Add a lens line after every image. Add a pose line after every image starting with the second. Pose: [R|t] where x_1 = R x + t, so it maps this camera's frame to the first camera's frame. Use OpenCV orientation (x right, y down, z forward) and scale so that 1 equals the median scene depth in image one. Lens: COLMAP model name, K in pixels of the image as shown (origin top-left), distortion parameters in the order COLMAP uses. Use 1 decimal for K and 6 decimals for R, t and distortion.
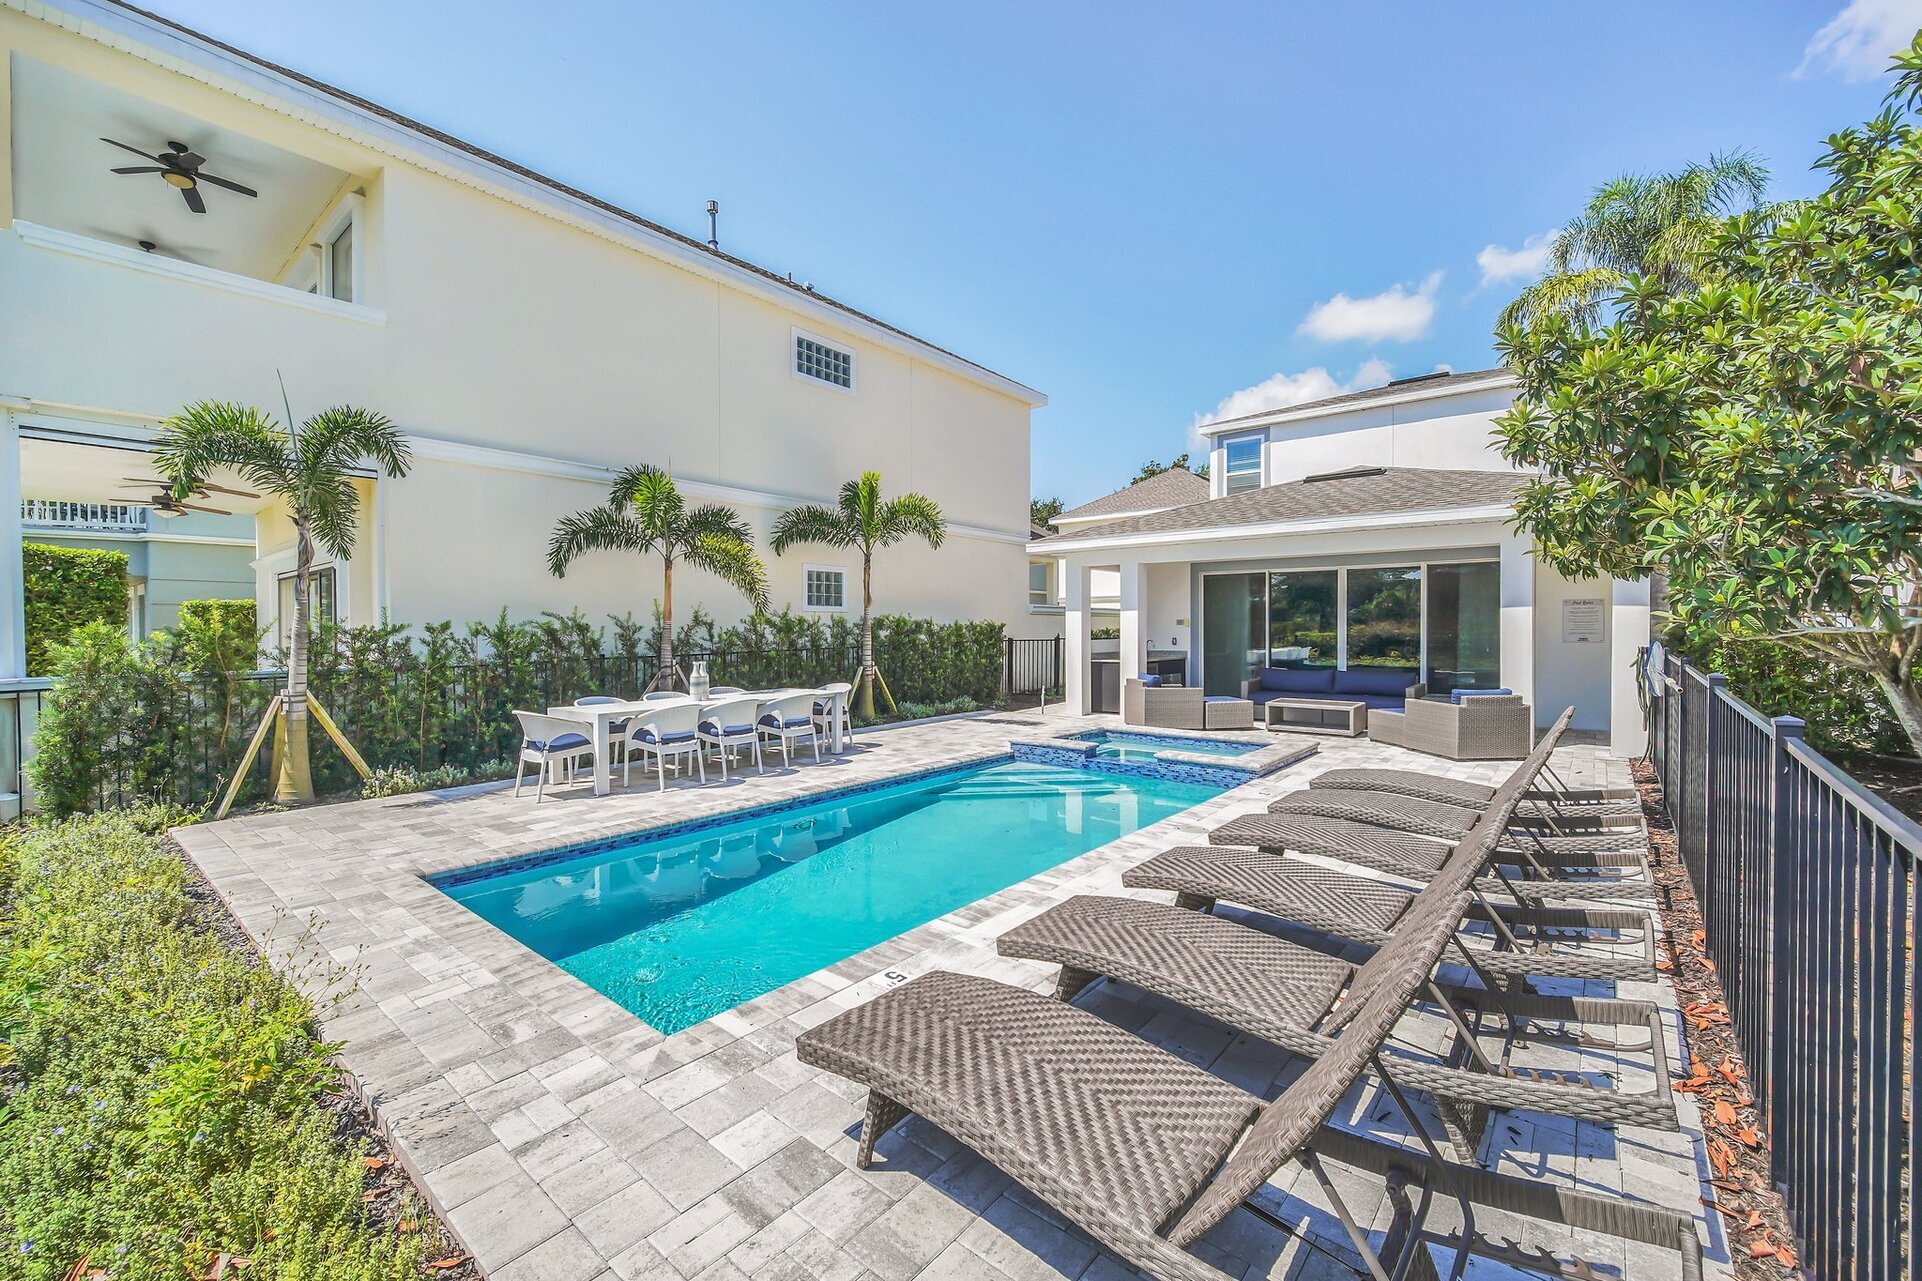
lens RADIAL K [[772.3, 0, 960.0], [0, 772.3, 630.1], [0, 0, 1]] dist [0.015068, -0.000031]
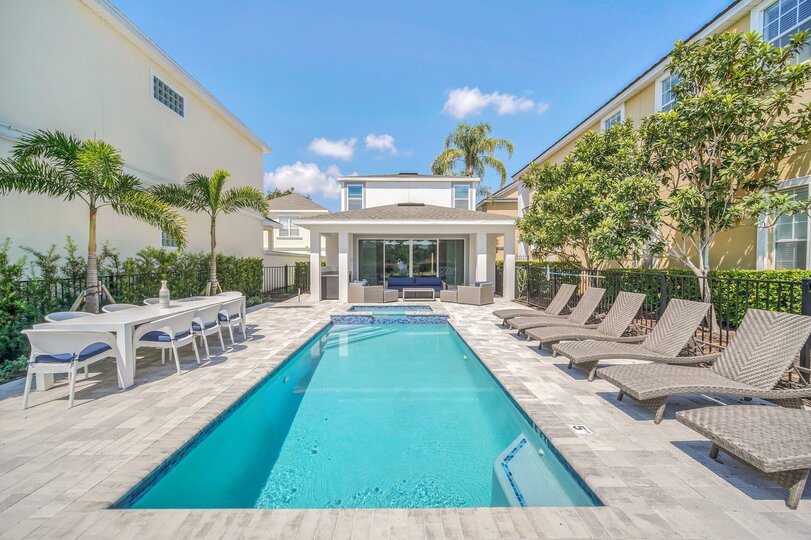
lens RADIAL K [[317.8, 0, 405.5], [0, 317.8, 270.0], [0, 0, 1]] dist [-0.009965, -0.000142]
pose [[0.760749, -0.012810, 0.648920, -0.280413], [0.001953, 0.999846, 0.017448, 0.008939], [-0.649044, -0.012006, 0.760656, 0.202764]]
